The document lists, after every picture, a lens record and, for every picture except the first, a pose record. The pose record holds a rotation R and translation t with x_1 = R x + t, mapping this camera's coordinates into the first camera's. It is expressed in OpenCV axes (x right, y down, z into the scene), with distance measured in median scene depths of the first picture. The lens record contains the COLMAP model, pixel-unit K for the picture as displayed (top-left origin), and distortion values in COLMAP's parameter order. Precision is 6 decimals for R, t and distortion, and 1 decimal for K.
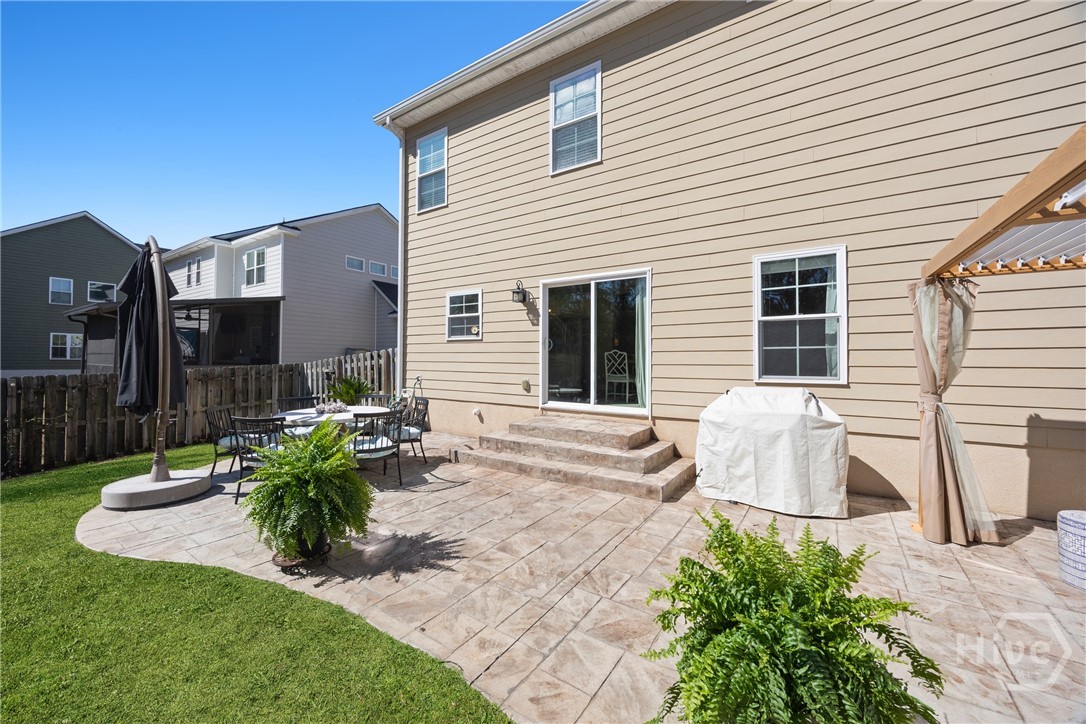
lens RADIAL K [[425.8, 0, 538.5], [0, 425.8, 354.8], [0, 0, 1]] dist [0.001296, 0.000228]
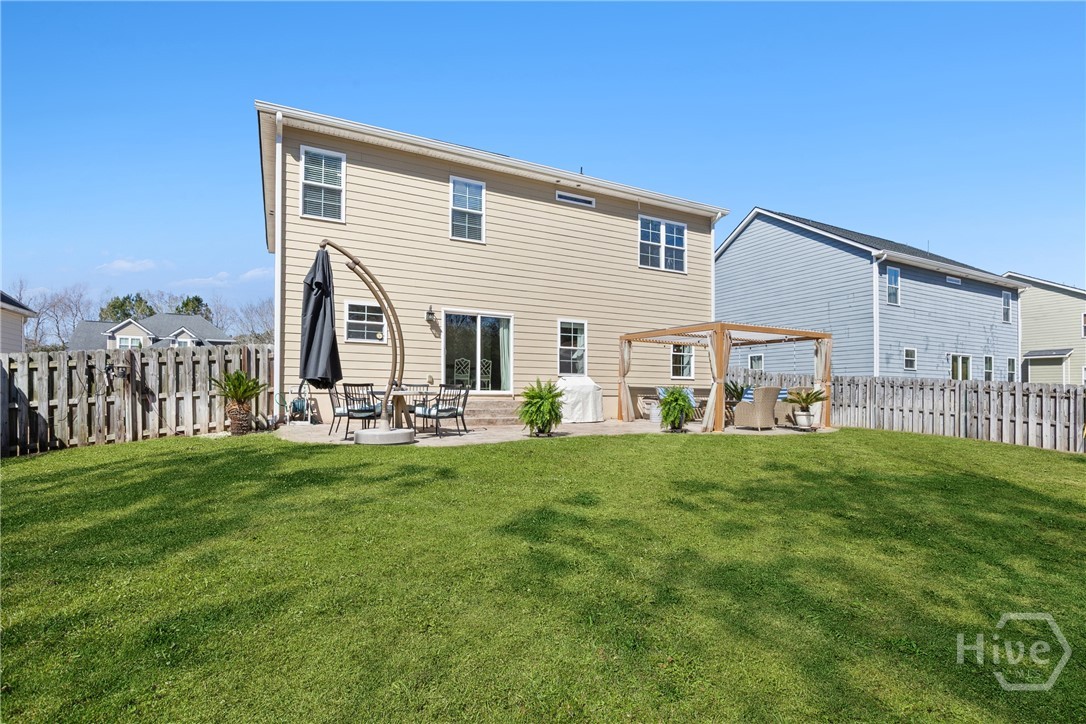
lens RADIAL K [[502.8, 0, 542.1], [0, 502.8, 392.8], [0, 0, 1]] dist [-0.000942, -0.000110]
pose [[0.489506, 0.002221, 0.871997, -1.068190], [-0.016119, 0.999849, 0.006501, 0.081341], [-0.871851, -0.017238, 0.489468, -0.120583]]
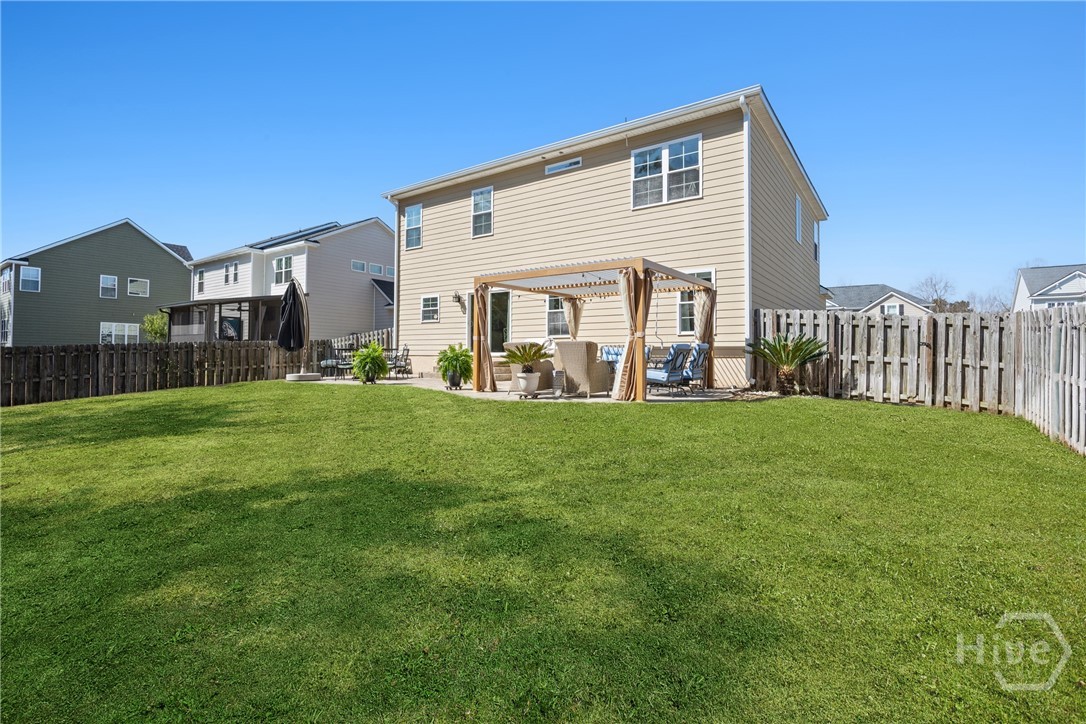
lens RADIAL K [[518.5, 0, 545.7], [0, 518.5, 343.6], [0, 0, 1]] dist [-0.000052, -0.000174]
pose [[0.999696, -0.000565, -0.024658, 0.340638], [0.000199, 0.999890, -0.014862, 0.081820], [0.024663, 0.014853, 0.999585, -1.098079]]
